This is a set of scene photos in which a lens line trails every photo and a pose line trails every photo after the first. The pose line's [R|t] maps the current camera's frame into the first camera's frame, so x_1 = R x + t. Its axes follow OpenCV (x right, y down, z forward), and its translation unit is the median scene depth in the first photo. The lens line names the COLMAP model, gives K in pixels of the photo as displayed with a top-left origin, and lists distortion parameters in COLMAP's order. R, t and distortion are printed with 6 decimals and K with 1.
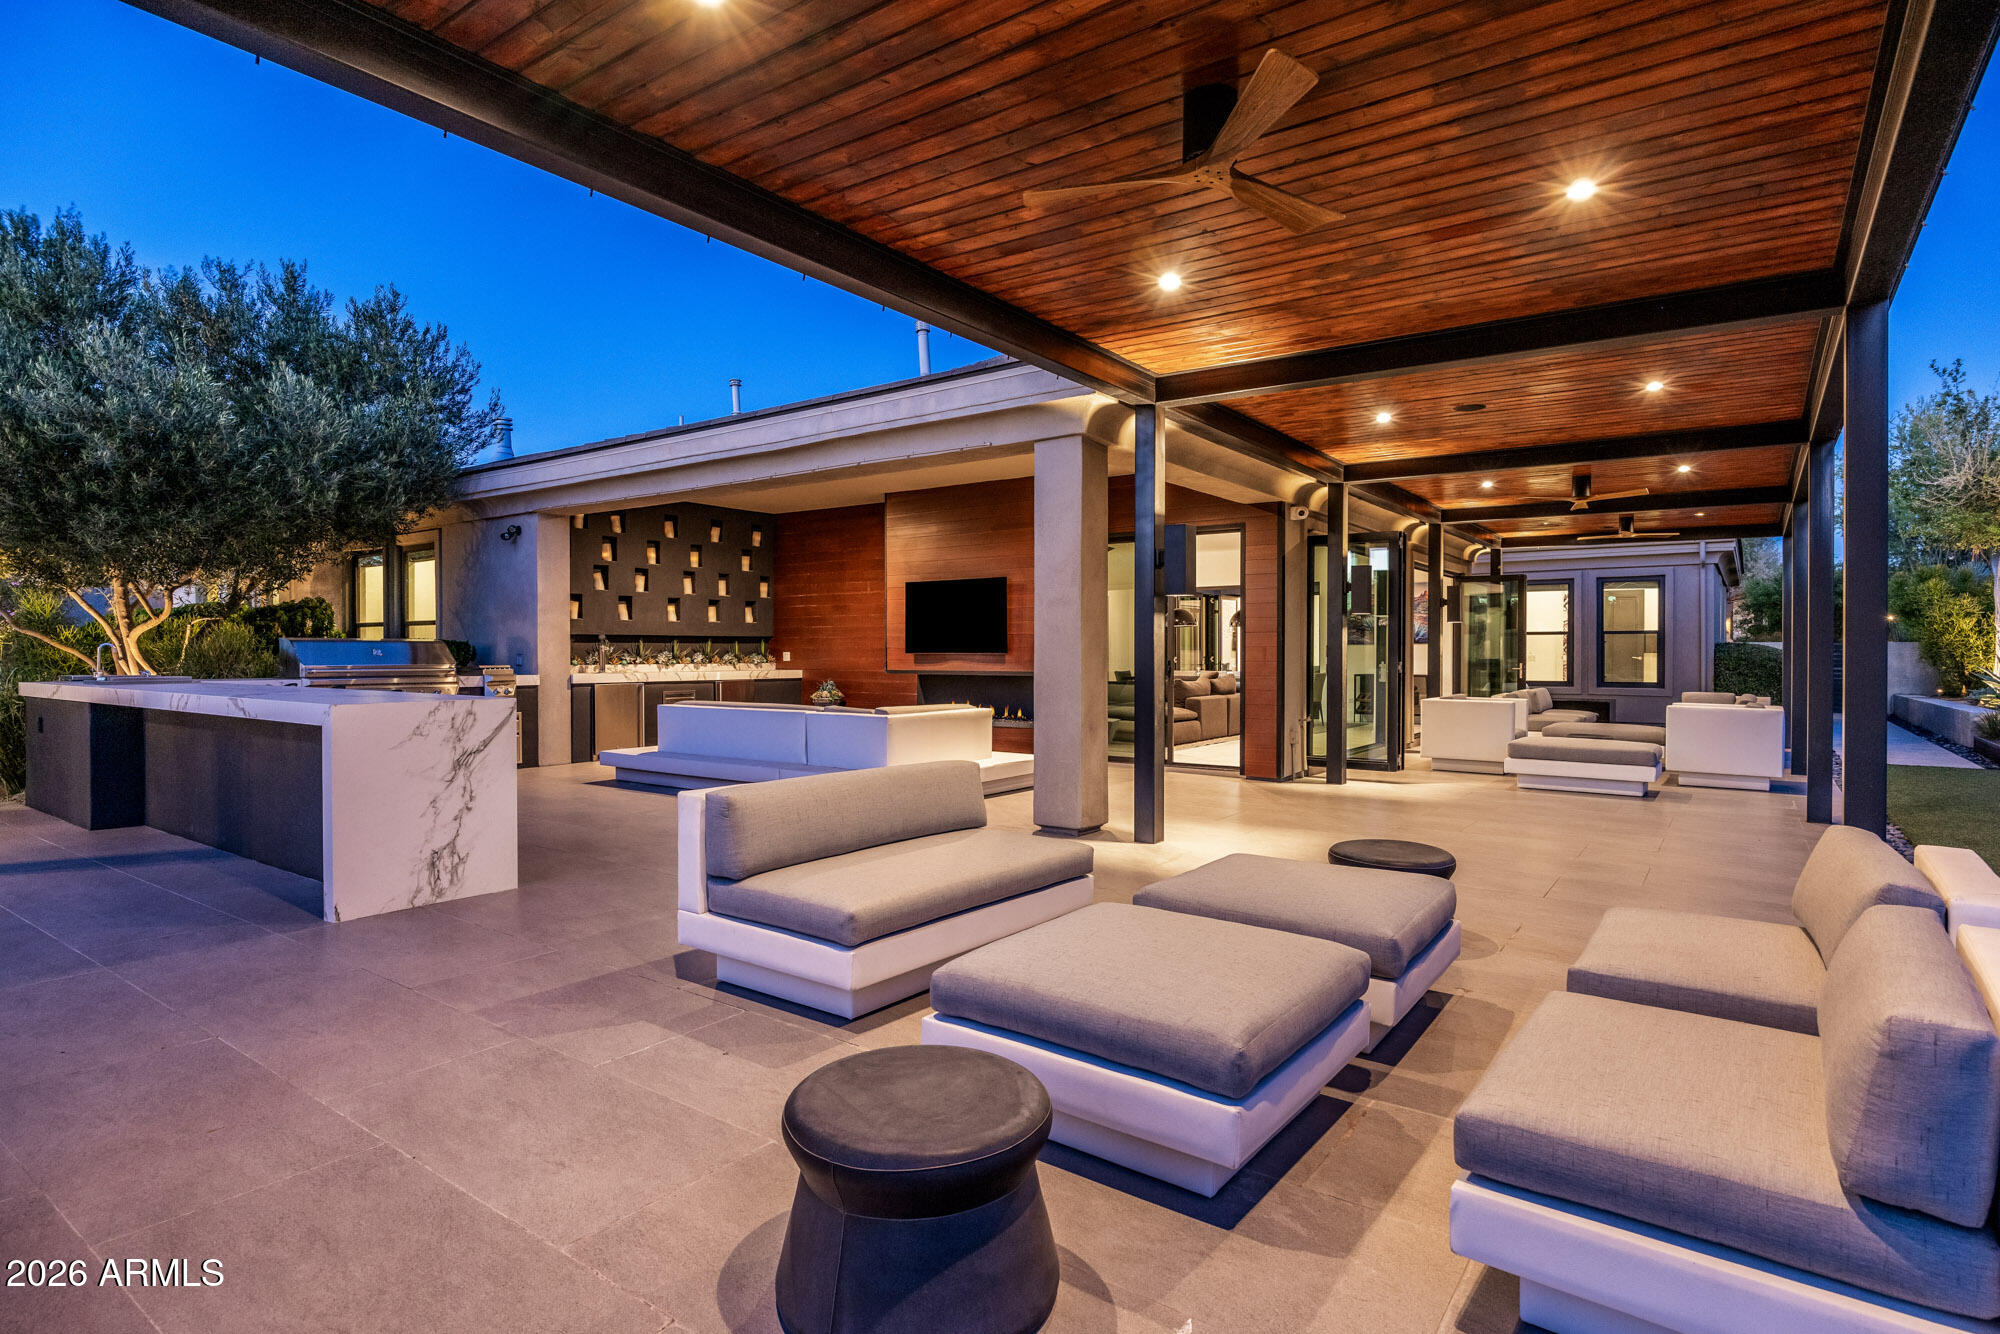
lens RADIAL K [[1043.6, 0, 996.9], [0, 1043.6, 661.5], [0, 0, 1]] dist [0.002617, 0.000189]
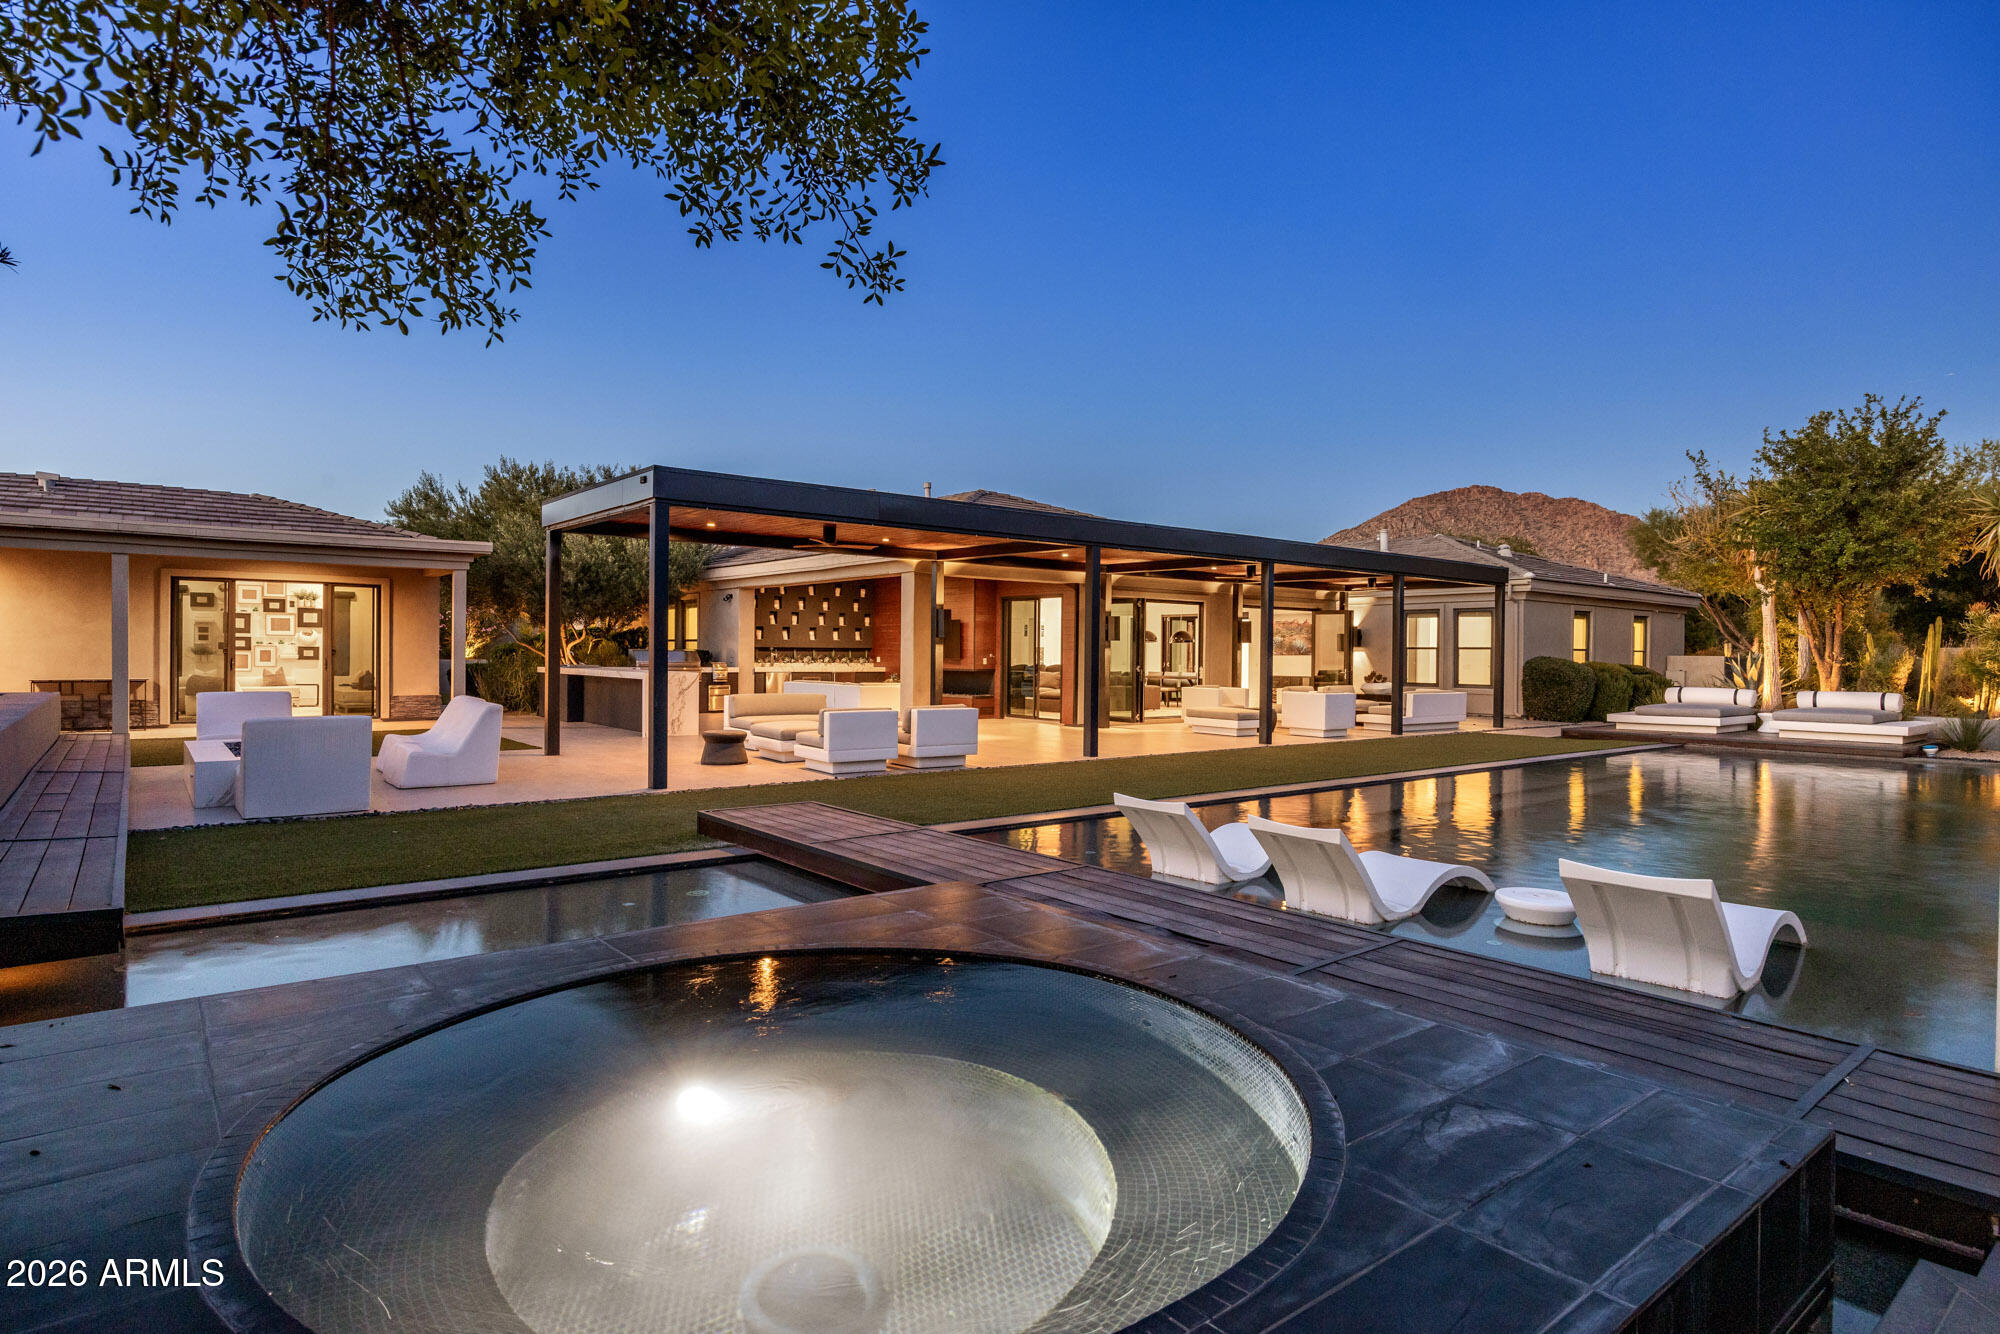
lens RADIAL K [[1086.5, 0, 1000.5], [0, 1086.5, 662.6], [0, 0, 1]] dist [-0.000717, -0.000099]
pose [[0.965668, 0.011244, -0.259536, 0.518828], [-0.011654, 0.999932, -0.000044, -0.001942], [0.259518, 0.003068, 0.965733, -0.785927]]
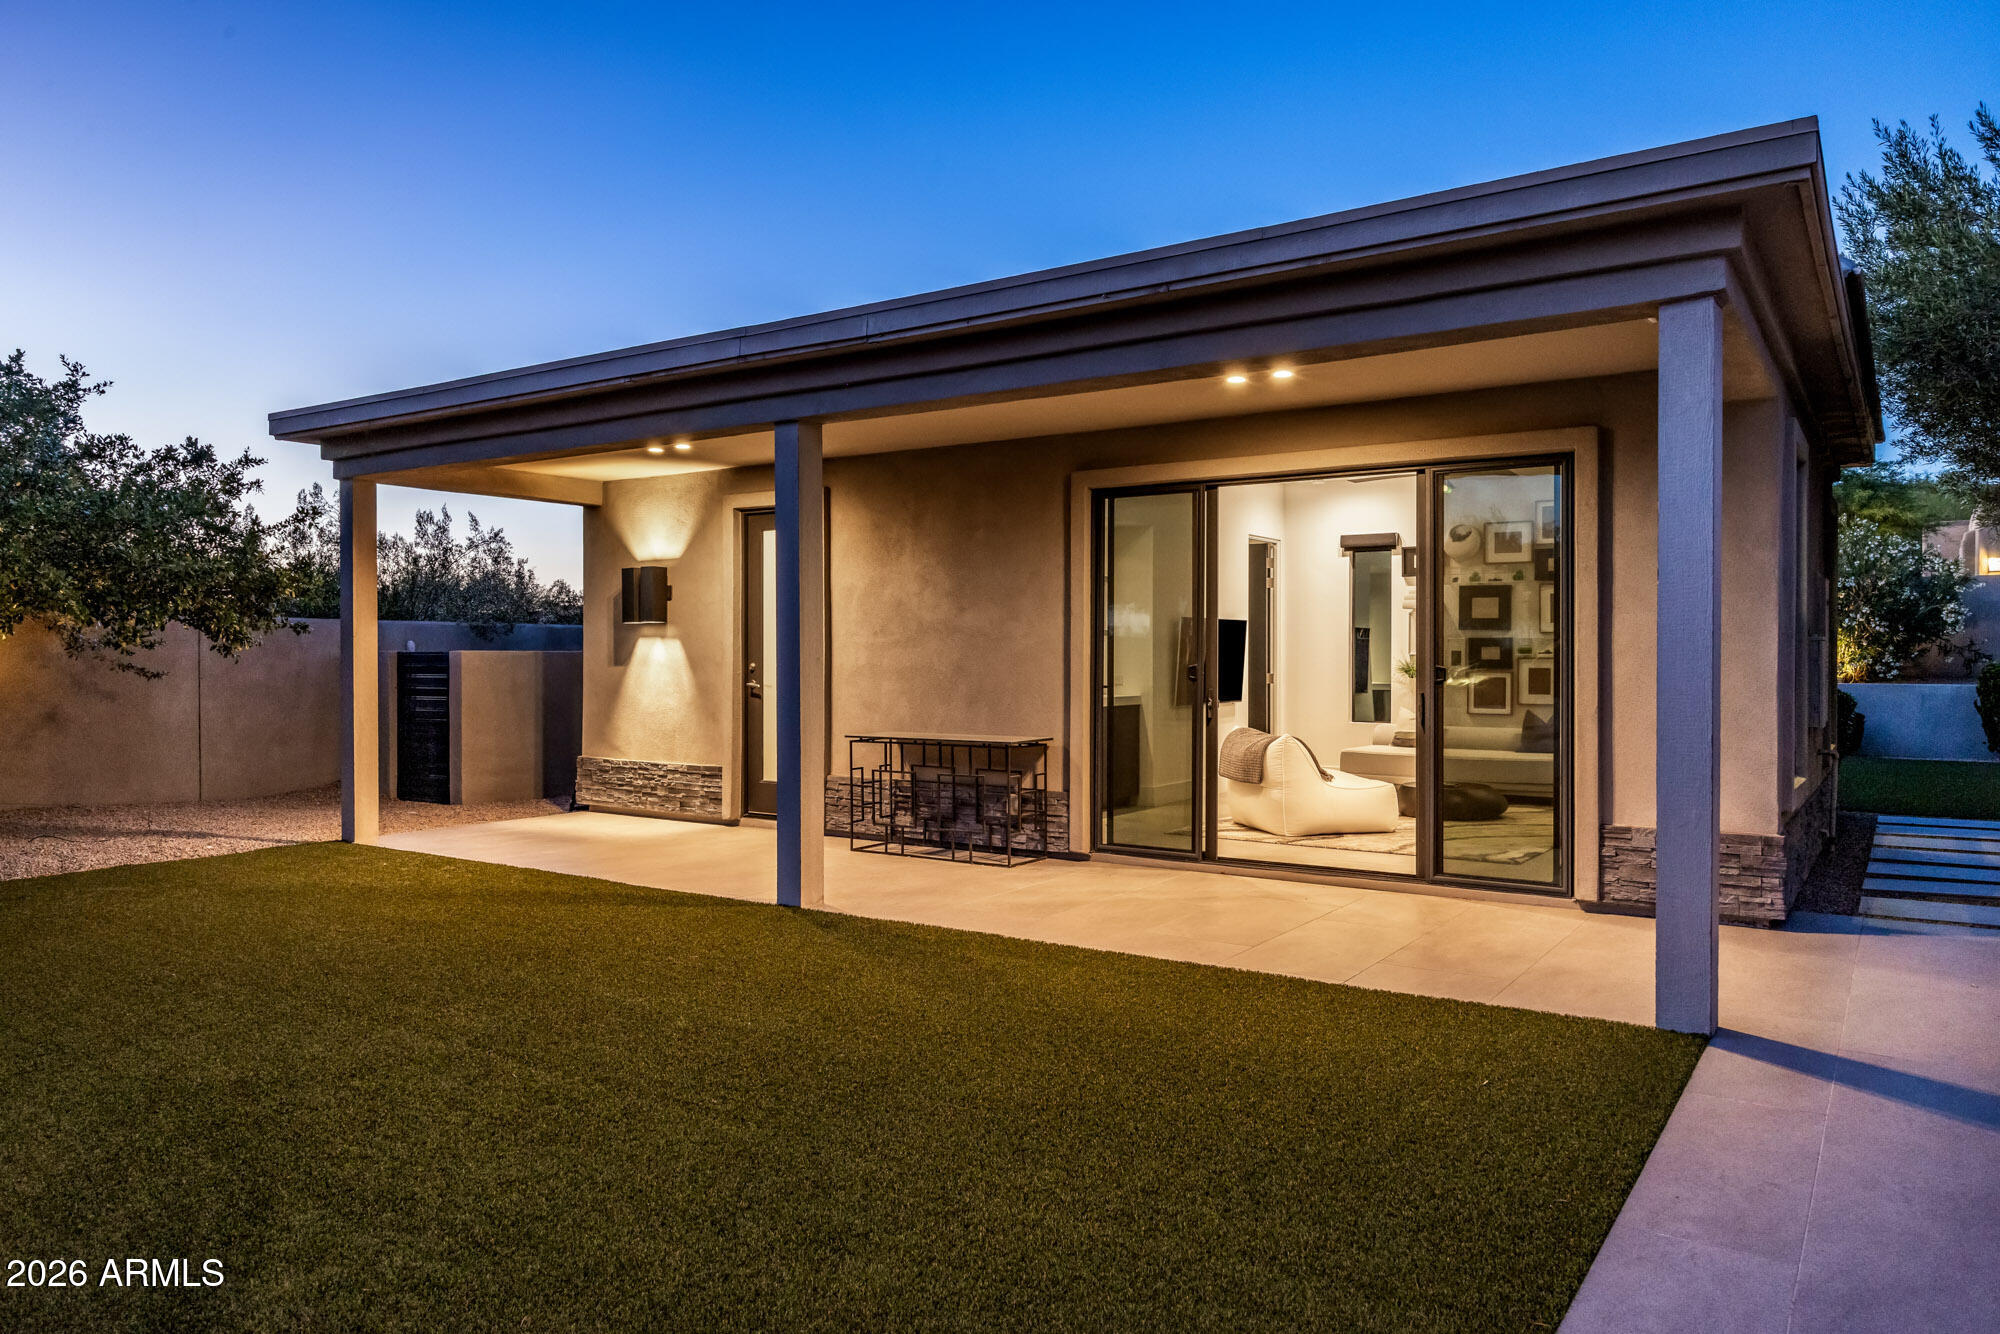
lens RADIAL K [[1344.3, 0, 999.1], [0, 1344.3, 664.3], [0, 0, 1]] dist [0.000684, 0.000035]
pose [[0.037339, 0.007847, -0.999272, -0.224463], [-0.010779, 0.999914, 0.007450, -0.014851], [0.999245, 0.010493, 0.037420, 0.289271]]
